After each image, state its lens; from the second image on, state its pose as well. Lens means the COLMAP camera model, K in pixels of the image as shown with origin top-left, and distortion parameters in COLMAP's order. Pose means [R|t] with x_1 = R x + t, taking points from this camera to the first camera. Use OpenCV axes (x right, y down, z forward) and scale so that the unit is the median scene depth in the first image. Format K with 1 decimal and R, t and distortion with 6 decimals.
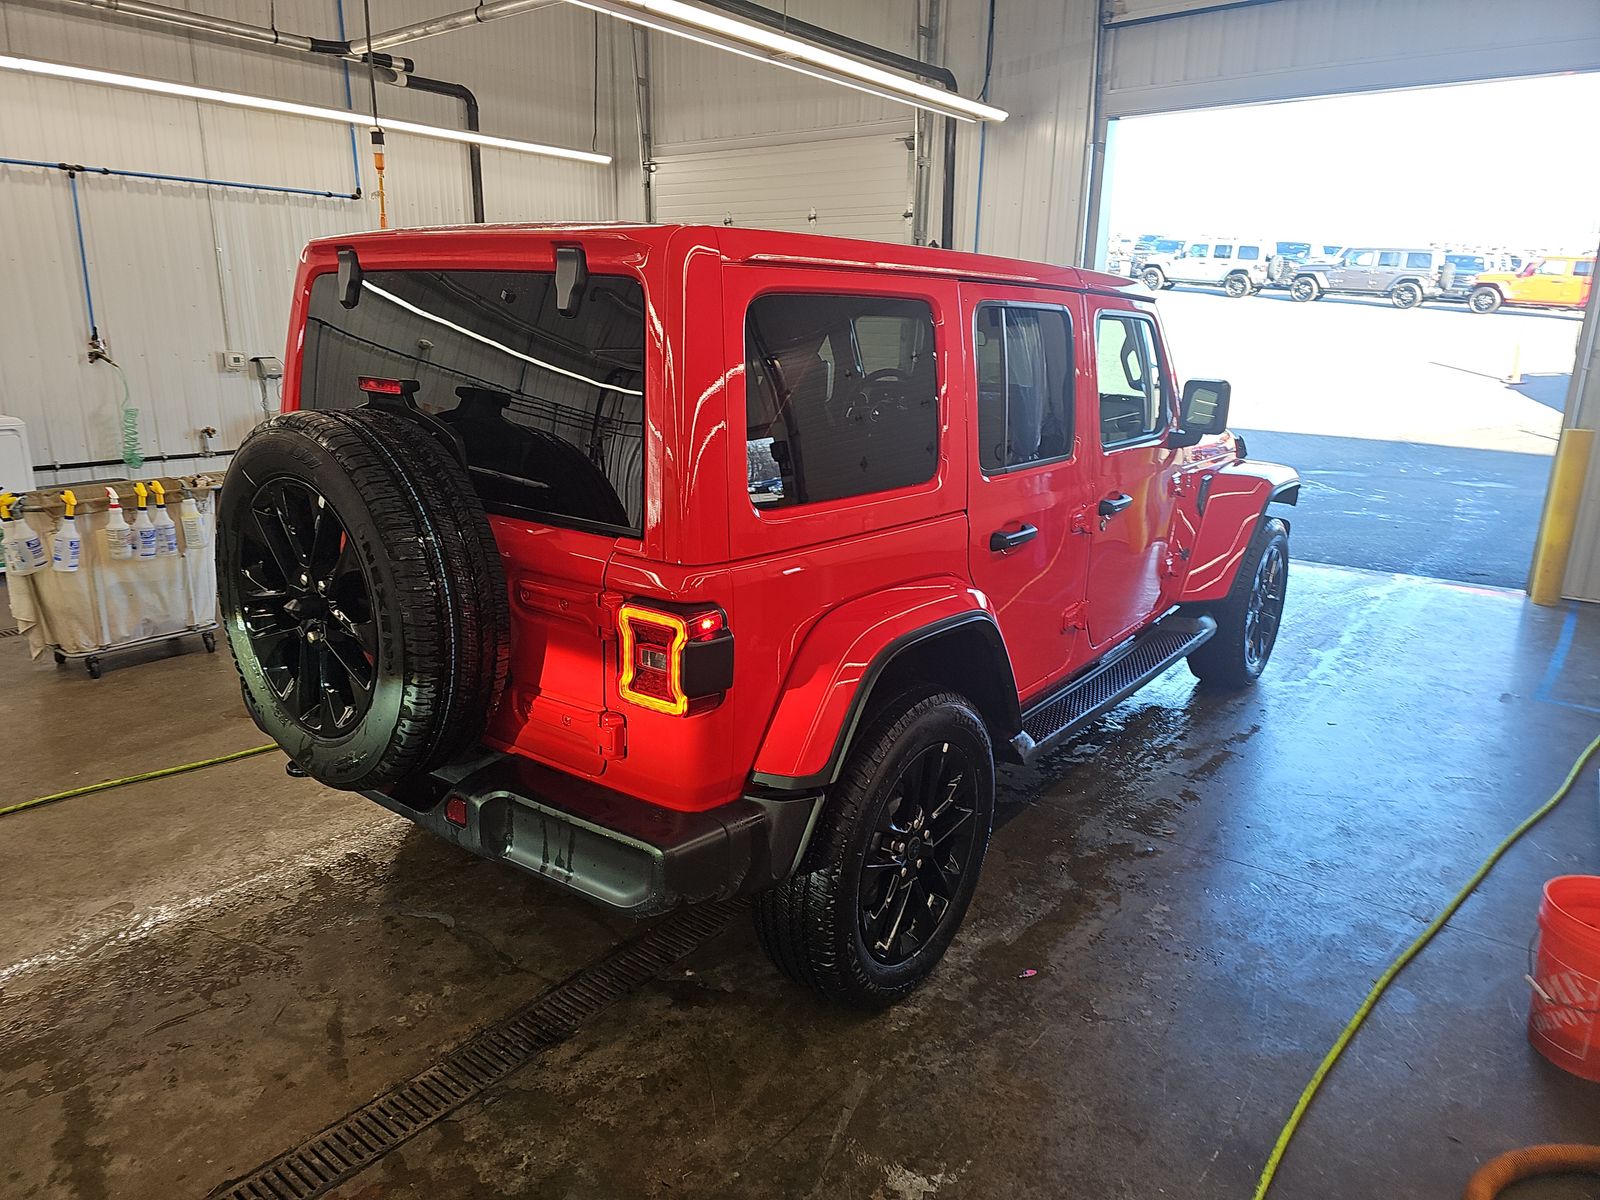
lens RADIAL K [[1054.9, 0, 790.2], [0, 1054.9, 600.6], [0, 0, 1]] dist [0.003040, -0.000681]
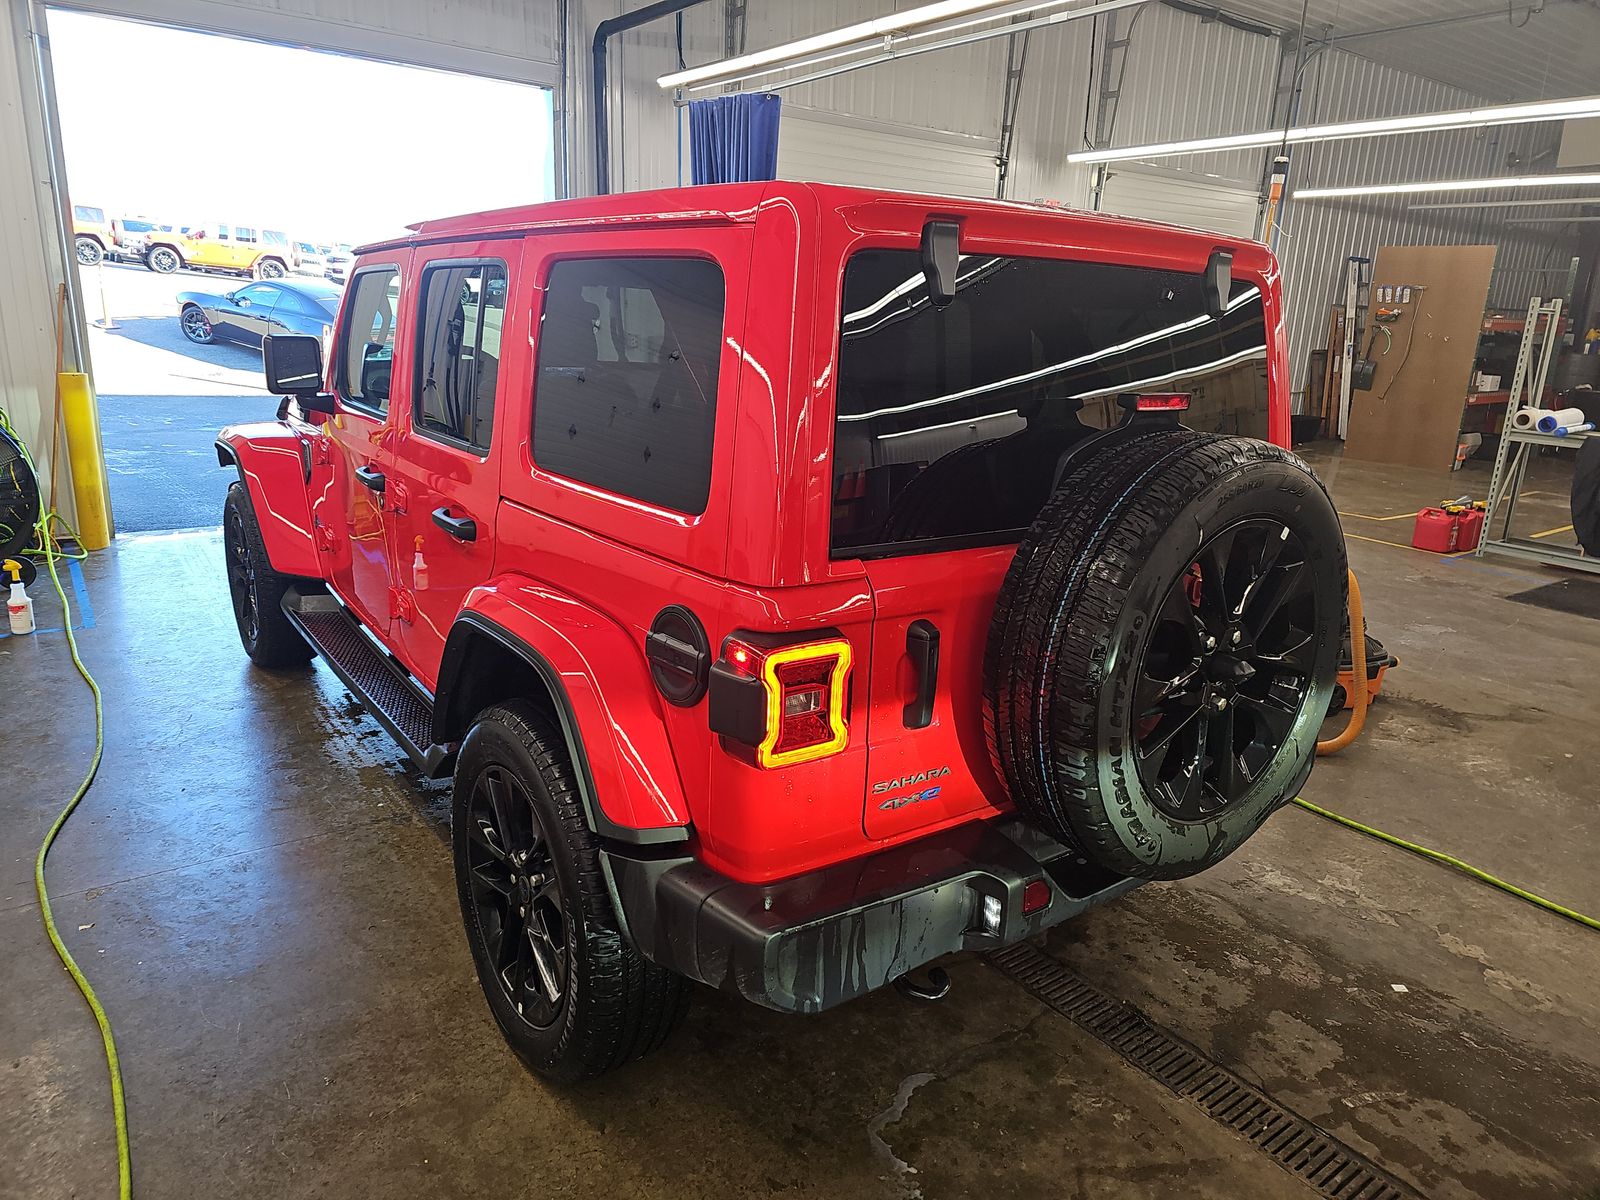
lens RADIAL K [[1054.9, 0, 790.2], [0, 1054.9, 600.6], [0, 0, 1]] dist [0.003040, -0.000681]
pose [[0.267660, -0.258550, 0.928176, -1.241667], [0.219052, 0.954427, 0.202694, -0.276947], [-0.938283, 0.149065, 0.312098, 0.988902]]
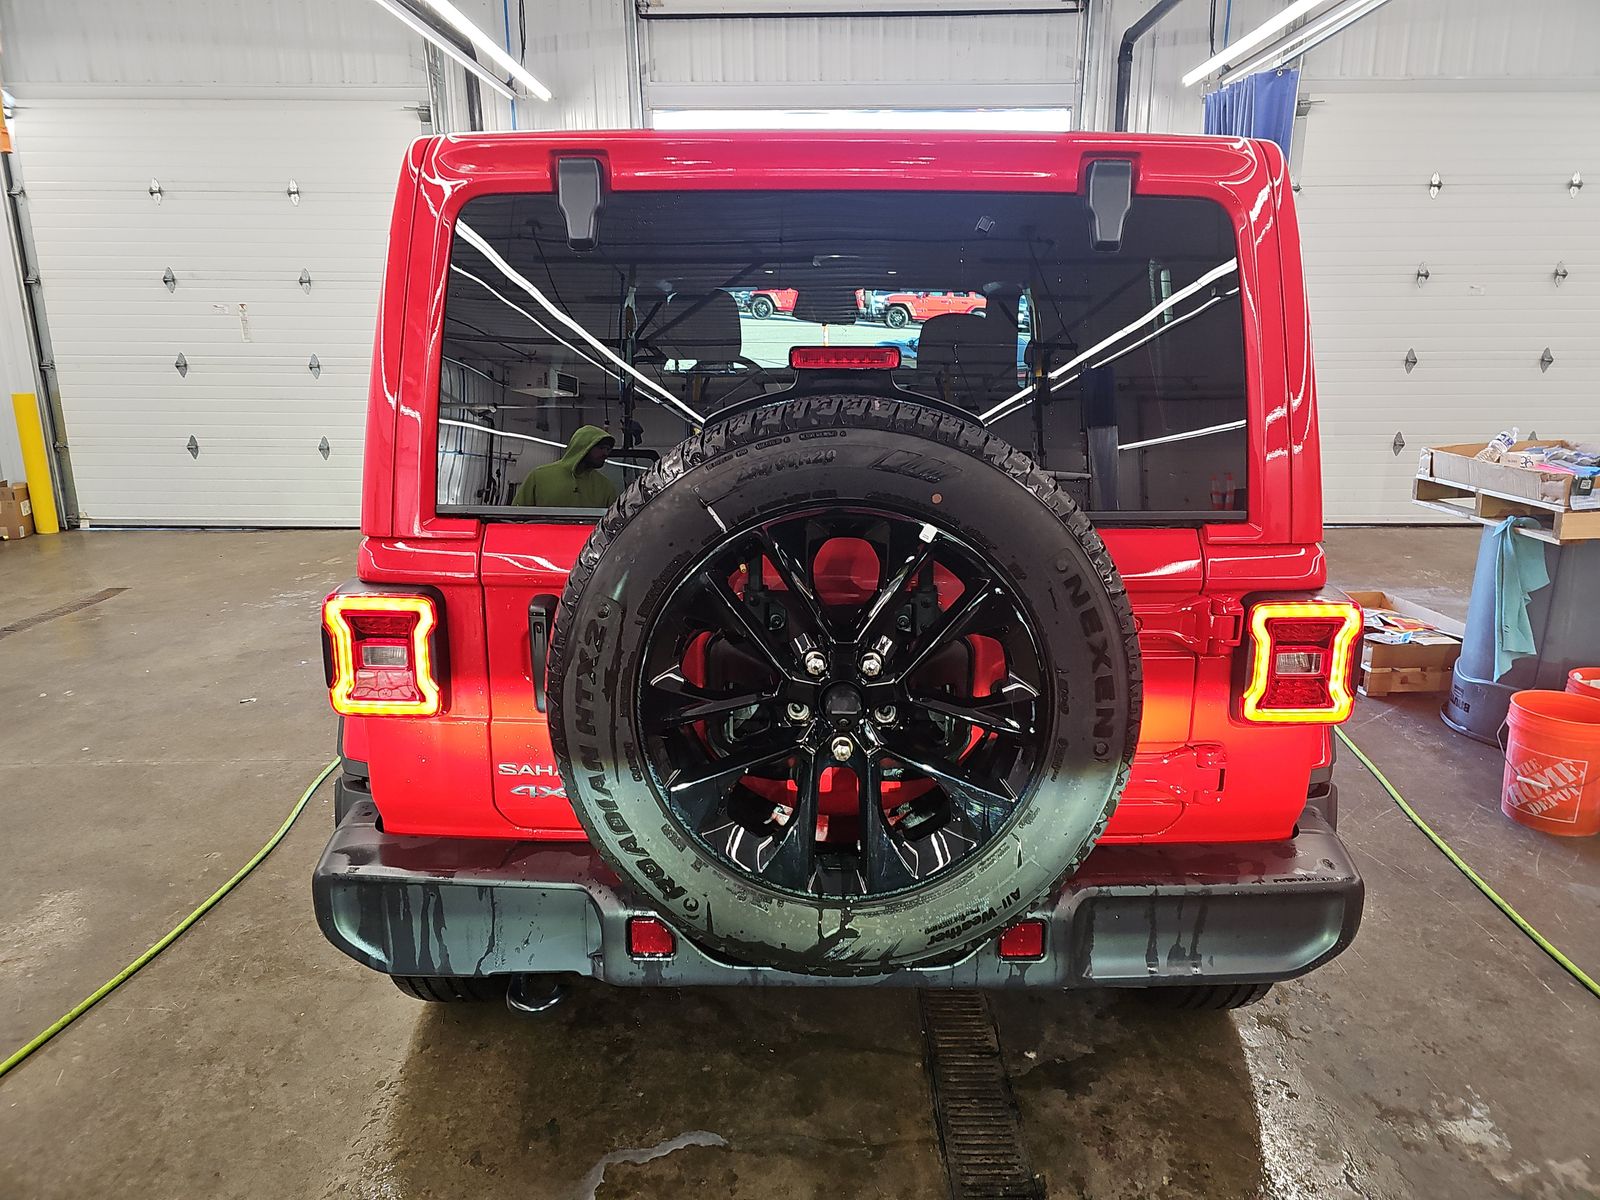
lens RADIAL K [[1039.9, 0, 734.7], [0, 1039.9, 595.1], [0, 0, 1]] dist [-0.001965, -0.001802]
pose [[0.797477, -0.165403, 0.580235, -0.812550], [0.178978, 0.983255, 0.034300, -0.088676], [-0.576192, 0.076496, 0.813727, 0.503561]]
